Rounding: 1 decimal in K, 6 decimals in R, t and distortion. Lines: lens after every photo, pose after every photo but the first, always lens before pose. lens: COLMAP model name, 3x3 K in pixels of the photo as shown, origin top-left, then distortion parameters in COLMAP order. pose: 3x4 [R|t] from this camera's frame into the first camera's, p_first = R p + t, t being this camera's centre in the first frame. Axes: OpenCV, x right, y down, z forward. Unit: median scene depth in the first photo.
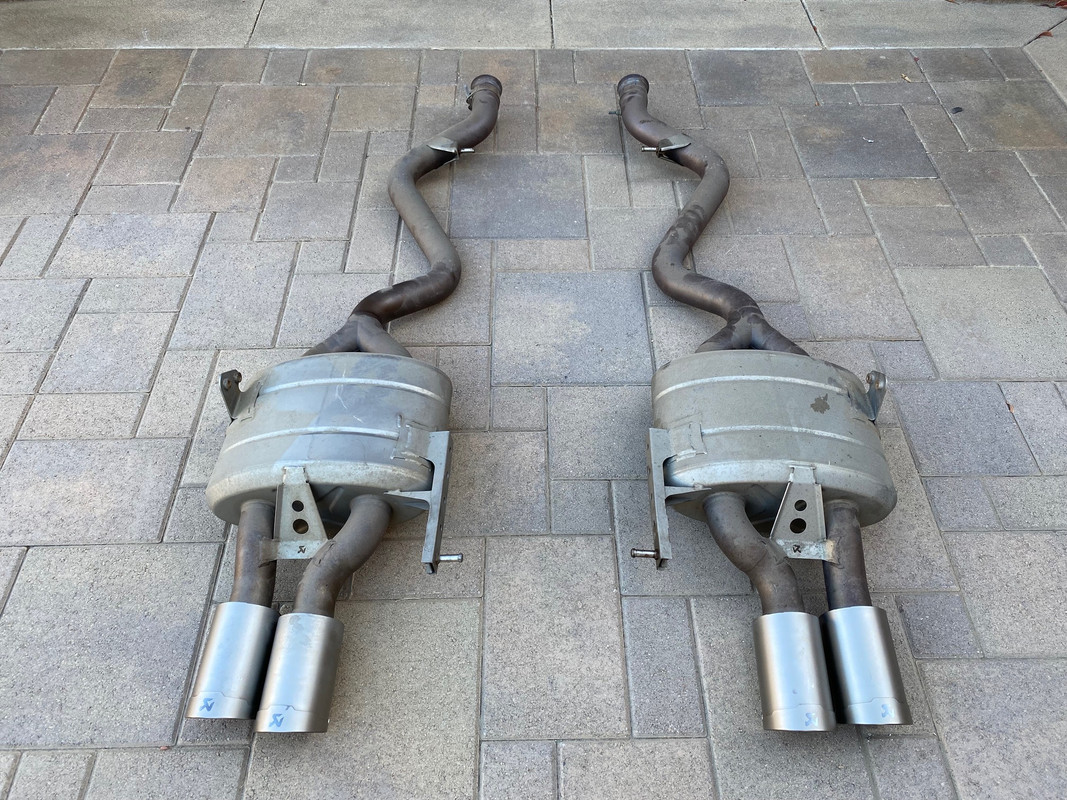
lens RADIAL K [[822.7, 0, 534.9], [0, 822.7, 393.7], [0, 0, 1]] dist [0.006117, -0.010622]
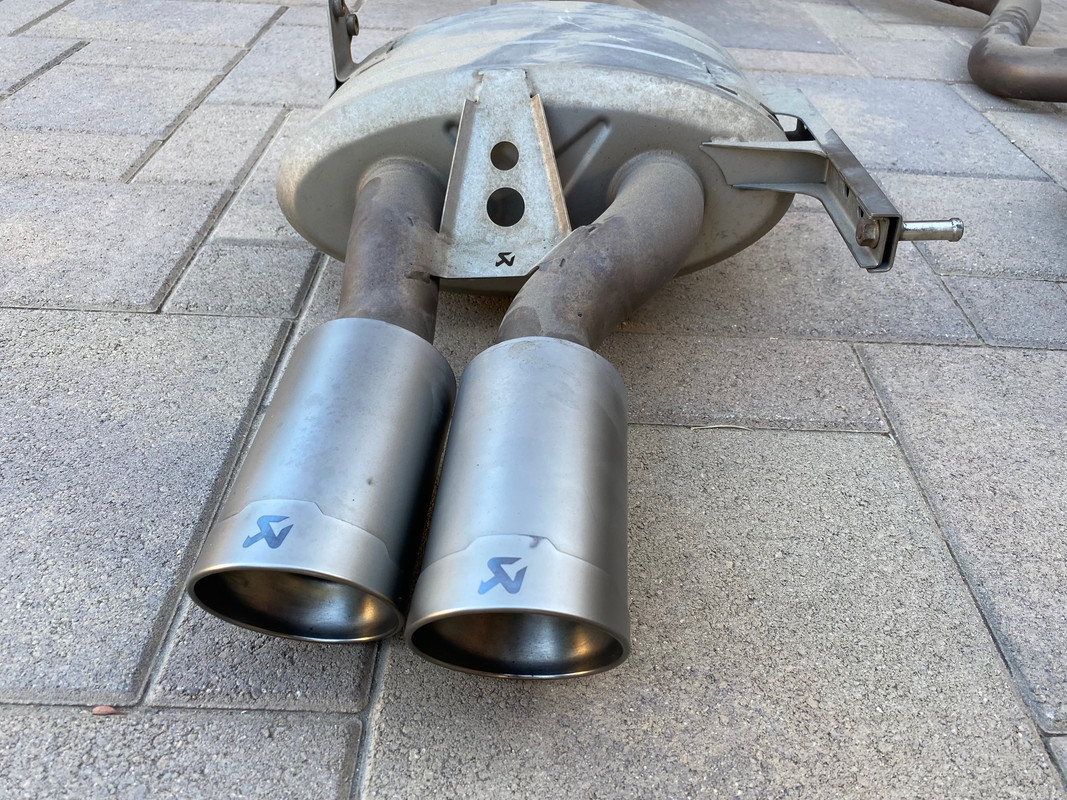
lens RADIAL K [[822.7, 0, 524.5], [0, 822.7, 396.9], [0, 0, 1]] dist [0.006117, -0.010622]
pose [[0.998499, 0.053798, 0.010234, -0.274242], [-0.050272, 0.974580, -0.218327, 0.349556], [-0.021720, 0.217485, 0.975822, 0.607563]]
